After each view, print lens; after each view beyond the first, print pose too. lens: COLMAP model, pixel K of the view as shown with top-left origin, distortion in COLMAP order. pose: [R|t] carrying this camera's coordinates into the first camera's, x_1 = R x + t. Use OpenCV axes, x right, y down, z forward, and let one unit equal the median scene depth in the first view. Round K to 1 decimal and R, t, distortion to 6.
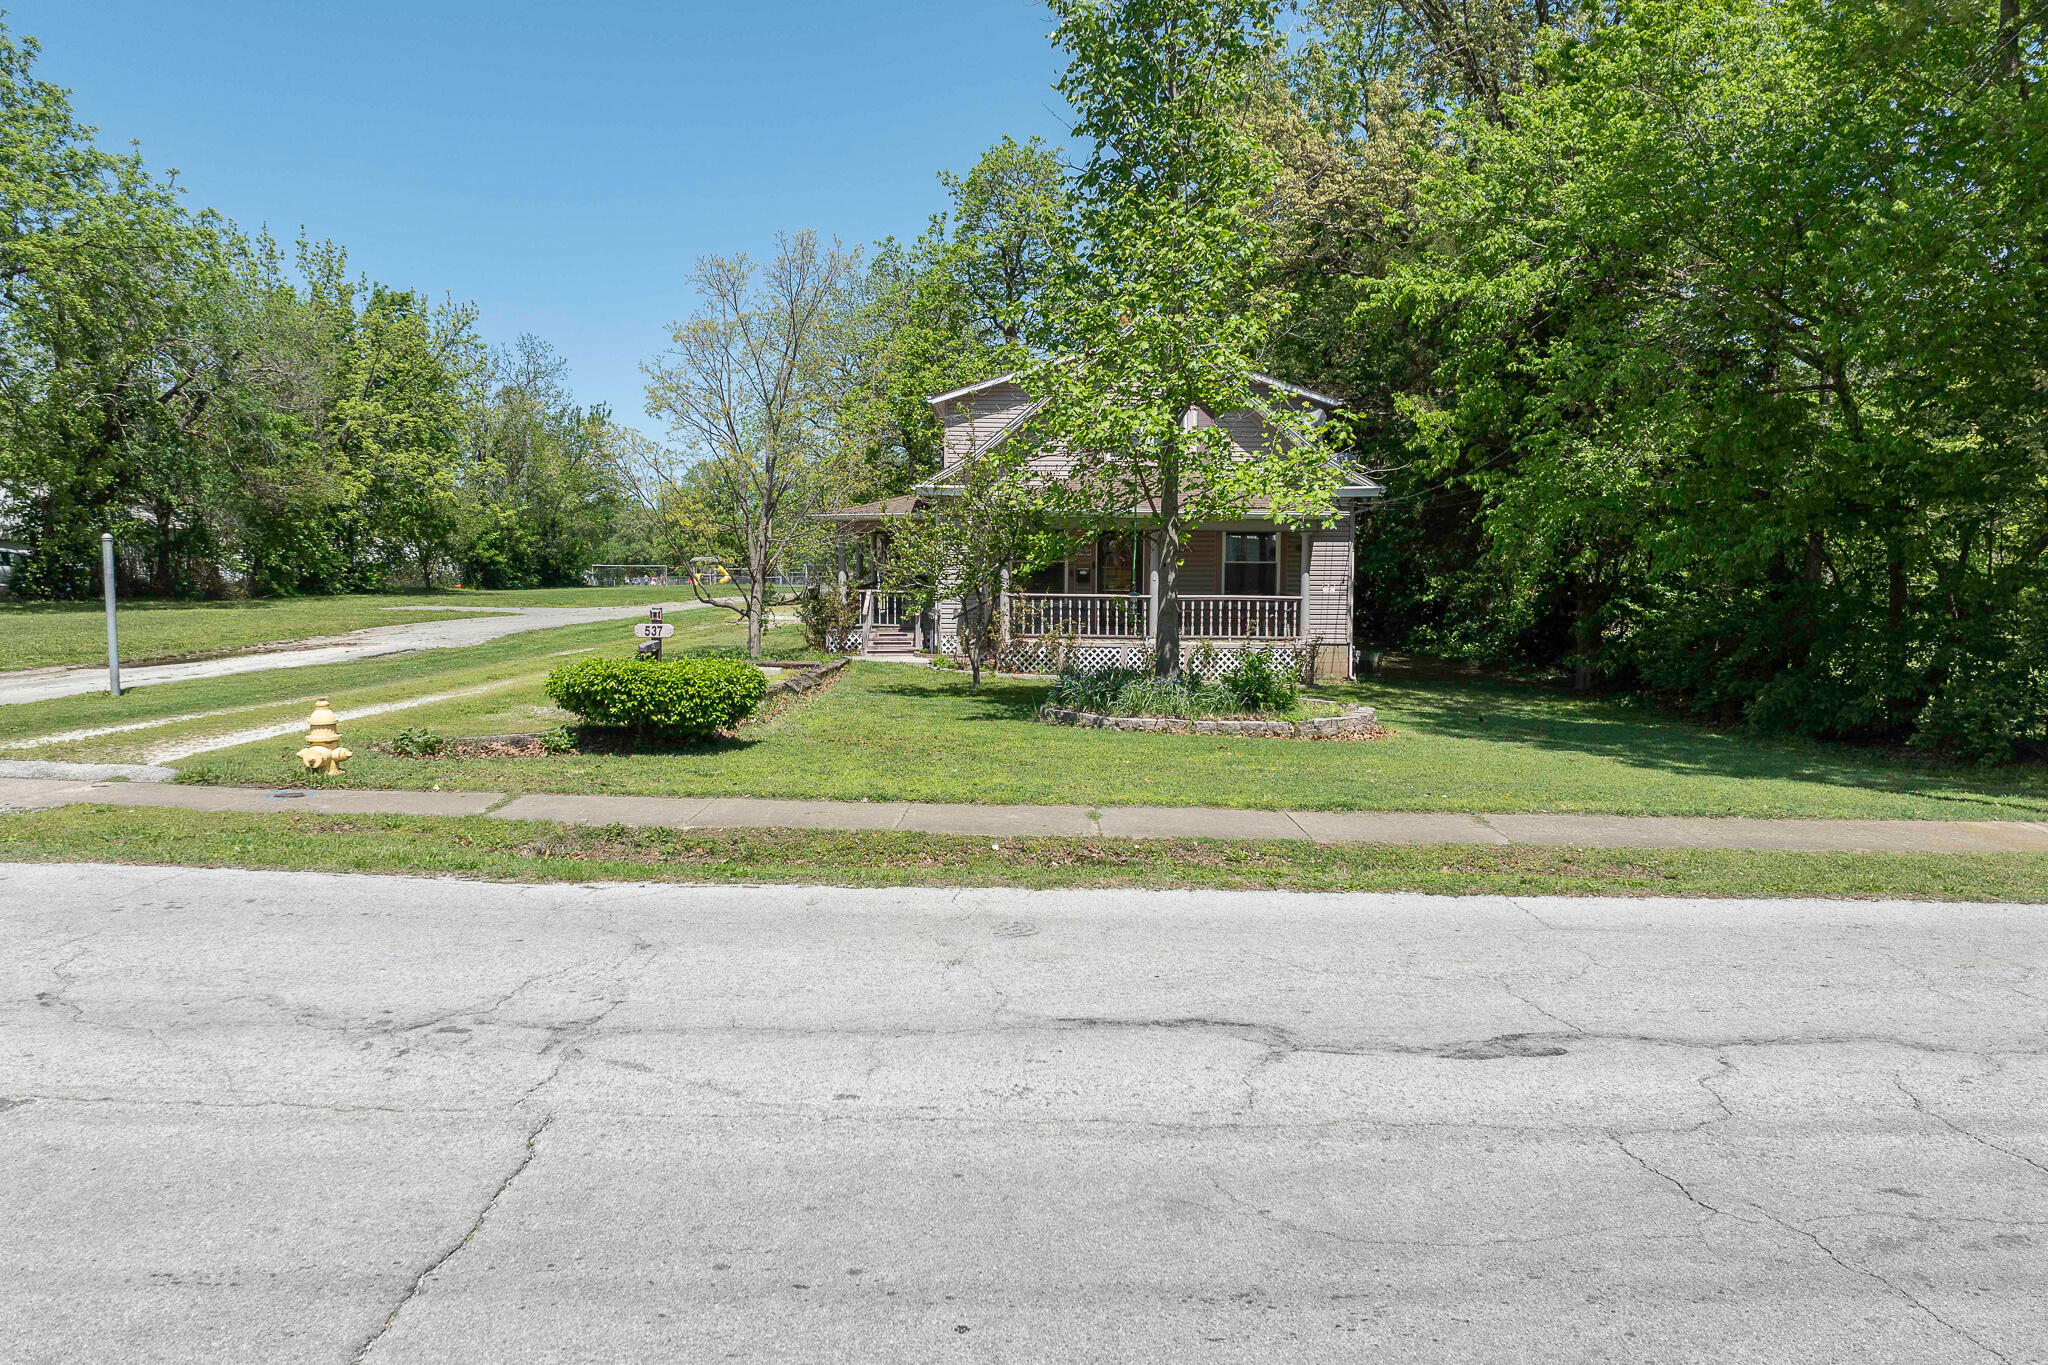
lens RADIAL K [[1434.1, 0, 1028.2], [0, 1434.1, 680.8], [0, 0, 1]] dist [-0.027487, 0.007734]
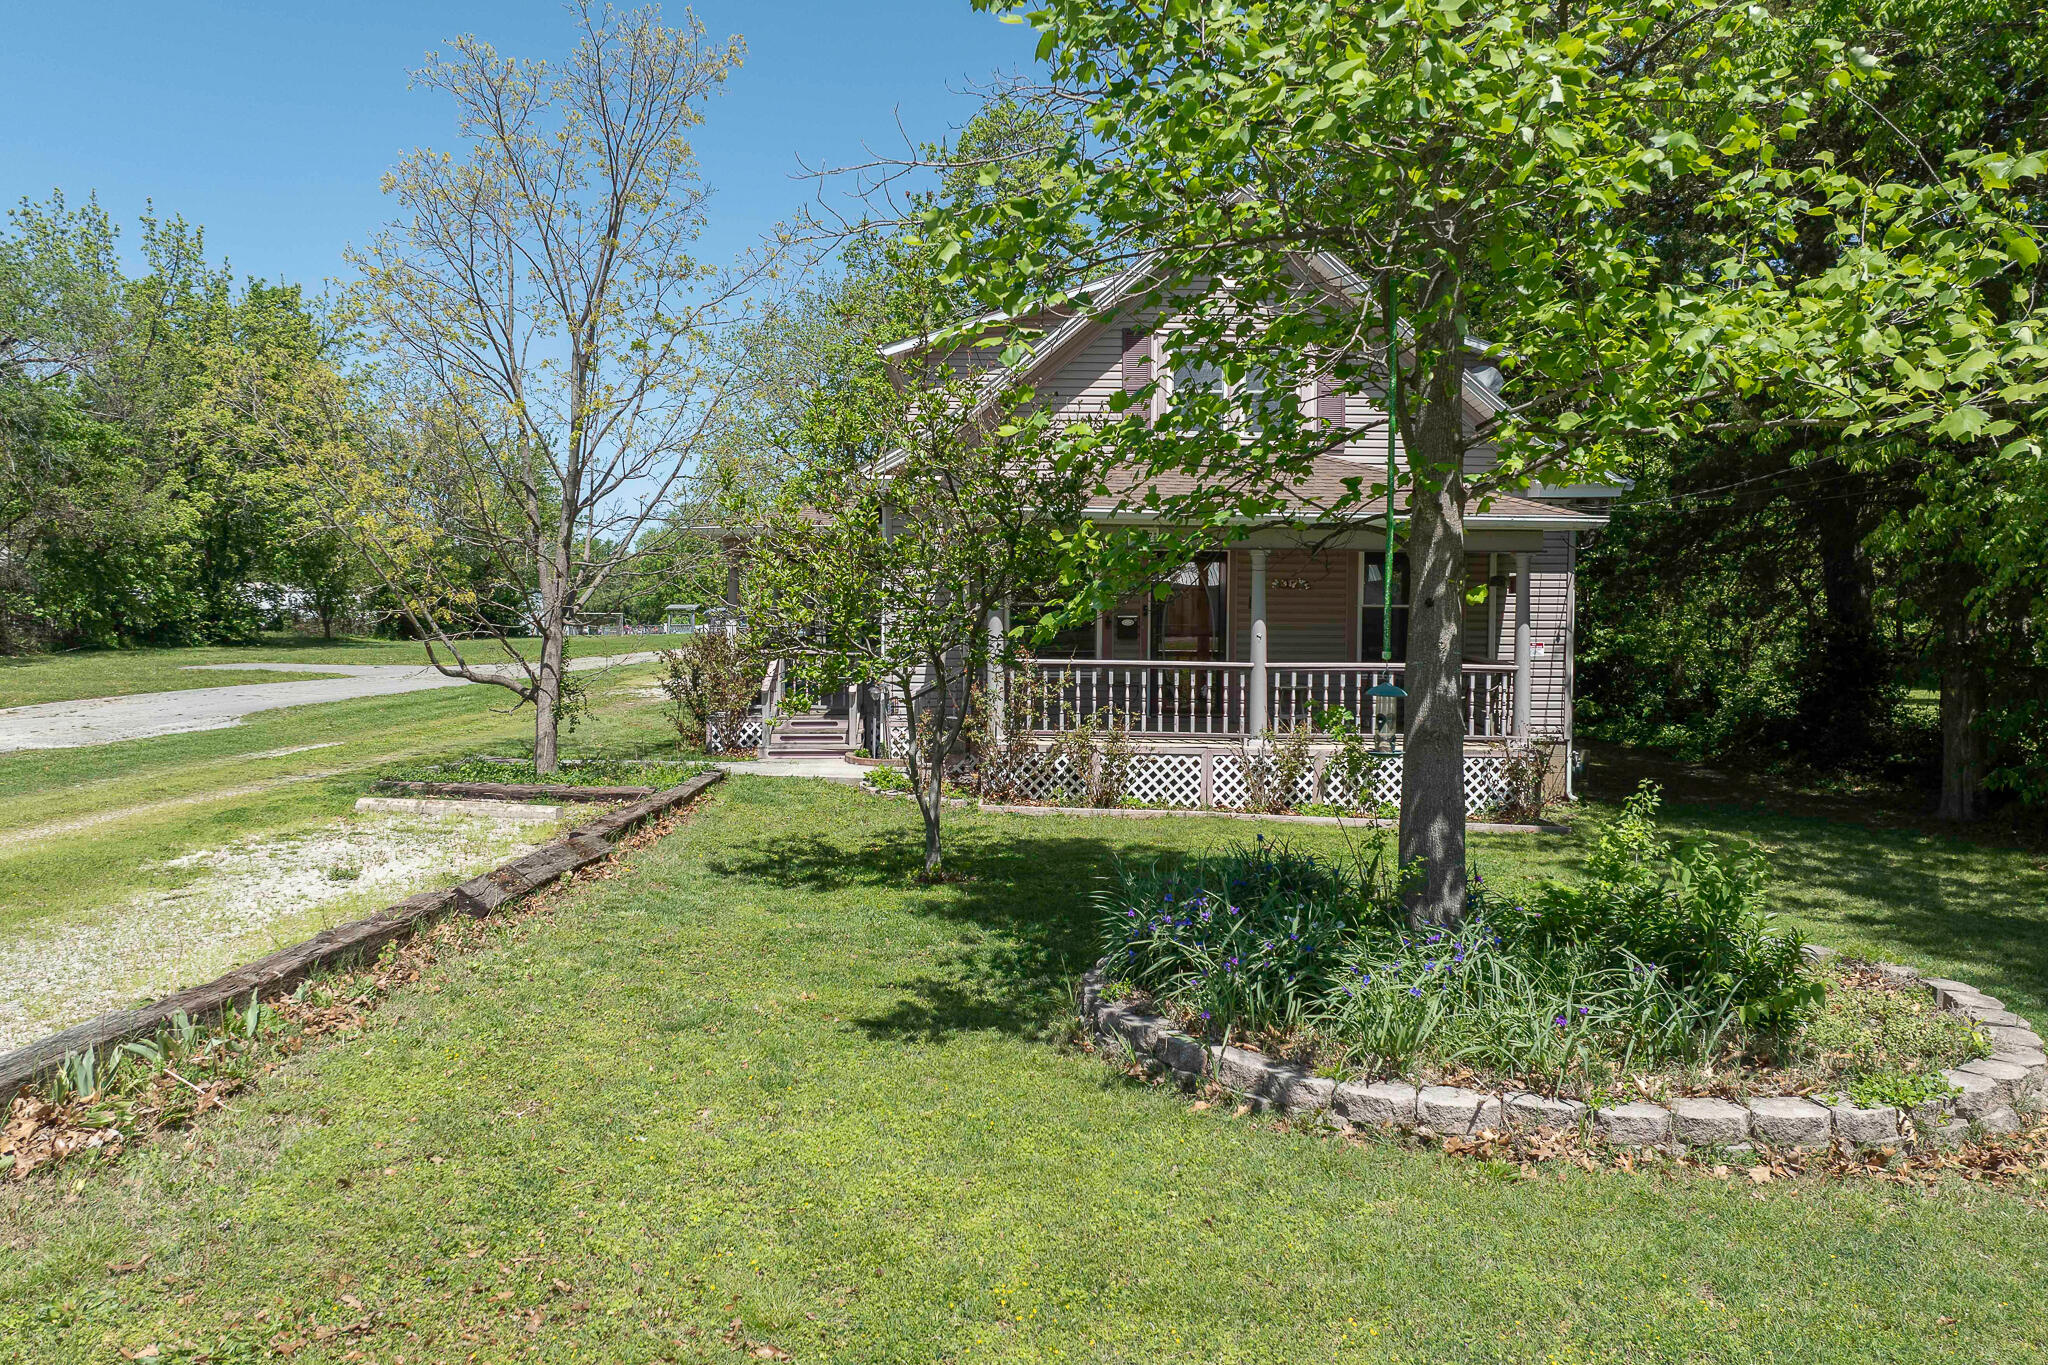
lens RADIAL K [[1434.1, 0, 1022.8], [0, 1434.1, 683.6], [0, 0, 1]] dist [-0.027487, 0.007734]
pose [[0.999996, 0.001757, -0.002322, -0.004150], [-0.001830, 0.999485, -0.032049, -0.031576], [0.002265, 0.032053, 0.999484, 0.412941]]
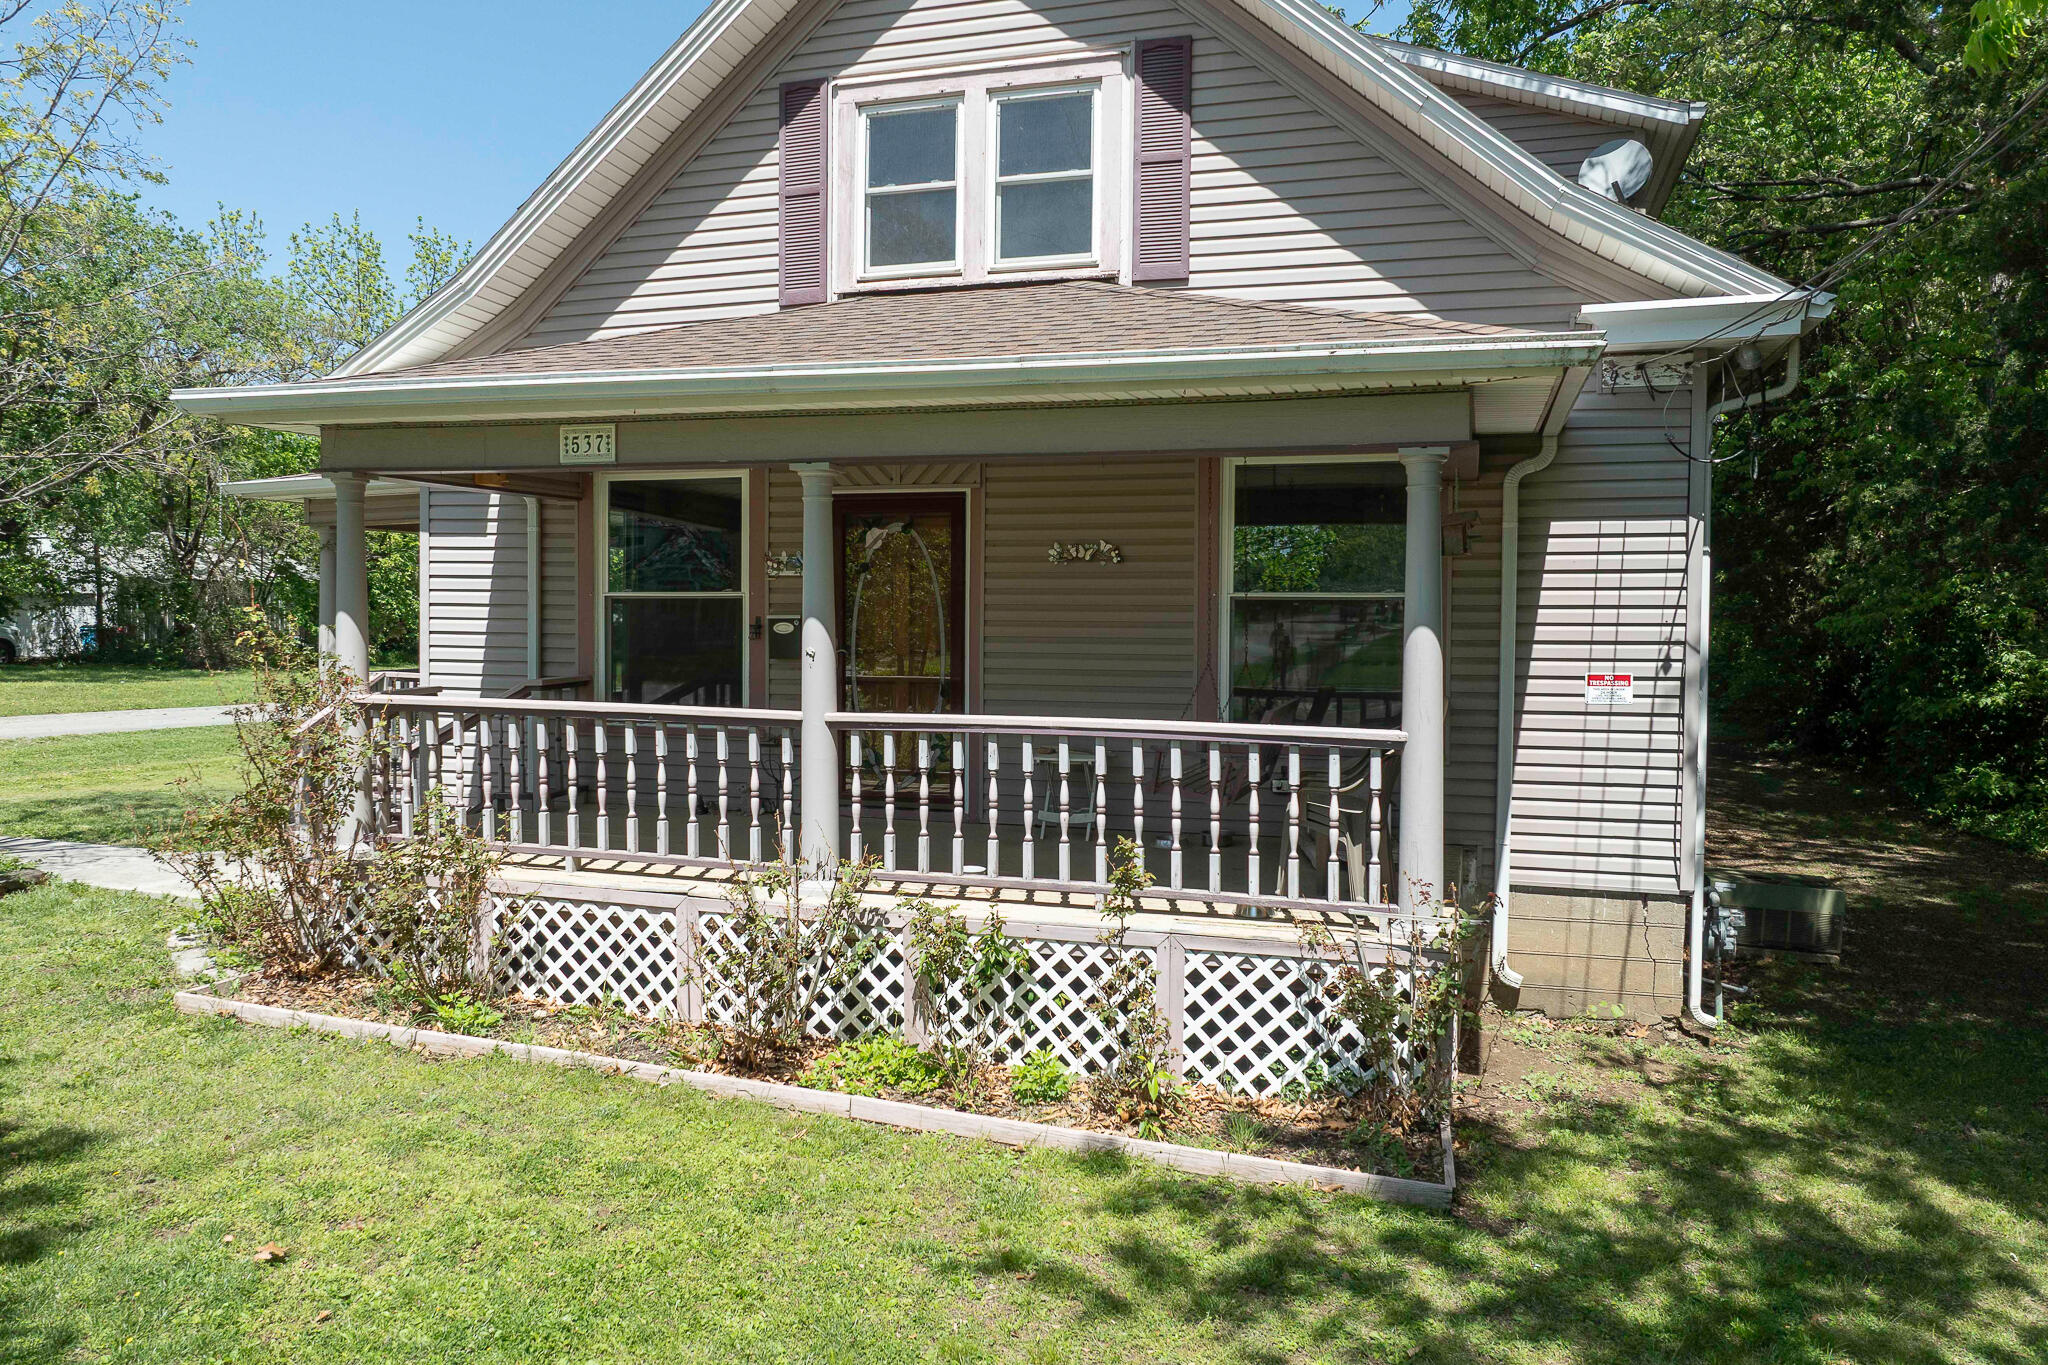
lens RADIAL K [[1434.1, 0, 1030.0], [0, 1434.1, 675.0], [0, 0, 1]] dist [-0.027487, 0.007734]
pose [[0.951499, 0.012901, -0.307383, 0.195066], [-0.029424, 0.998356, -0.049181, -0.052310], [0.306243, 0.055840, 0.950314, 0.731389]]
